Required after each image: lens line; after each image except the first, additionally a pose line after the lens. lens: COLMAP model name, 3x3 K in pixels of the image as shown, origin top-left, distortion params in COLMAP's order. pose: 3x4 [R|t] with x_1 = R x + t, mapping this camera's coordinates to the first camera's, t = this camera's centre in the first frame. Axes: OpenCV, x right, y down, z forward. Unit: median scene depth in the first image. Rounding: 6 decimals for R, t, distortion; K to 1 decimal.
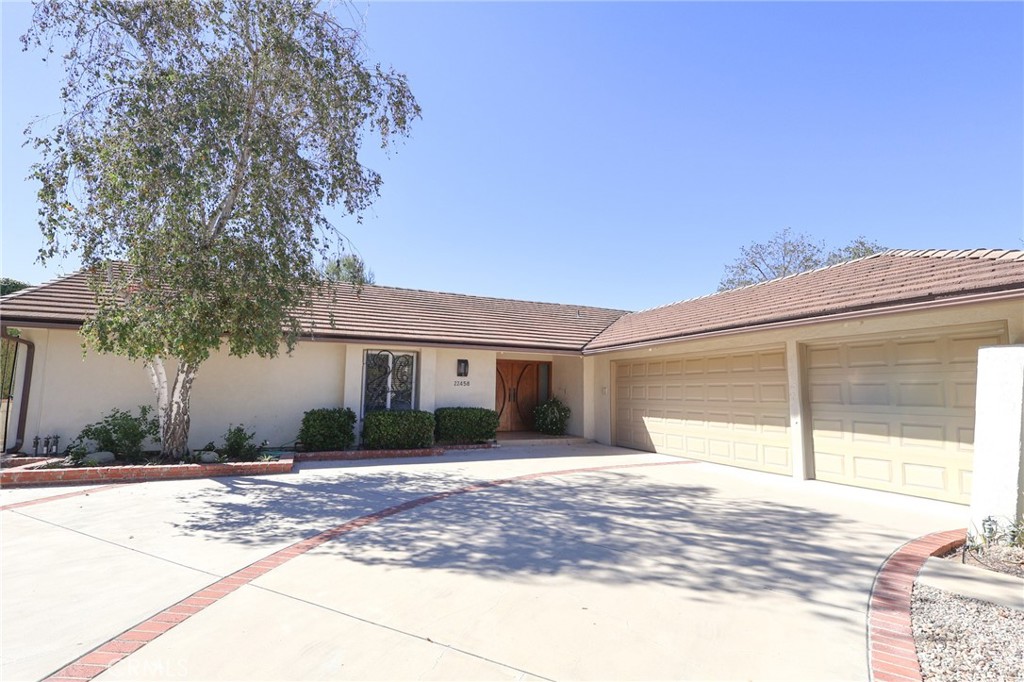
lens RADIAL K [[483.4, 0, 509.3], [0, 483.4, 341.2], [0, 0, 1]] dist [-0.000080, 0.000067]
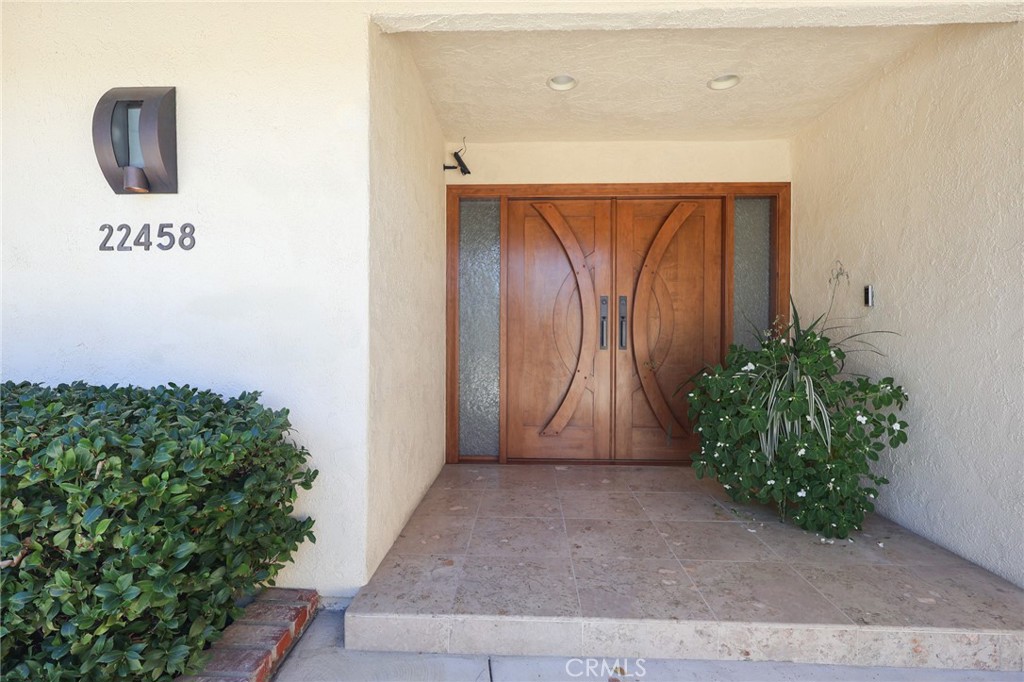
lens RADIAL K [[483.4, 0, 509.3], [0, 483.4, 341.2], [0, 0, 1]] dist [-0.000080, 0.000067]
pose [[0.904315, -0.006735, -0.426814, 0.068889], [0.053291, 0.993834, 0.097227, 0.095933], [0.423527, -0.110669, 0.899098, 0.768420]]
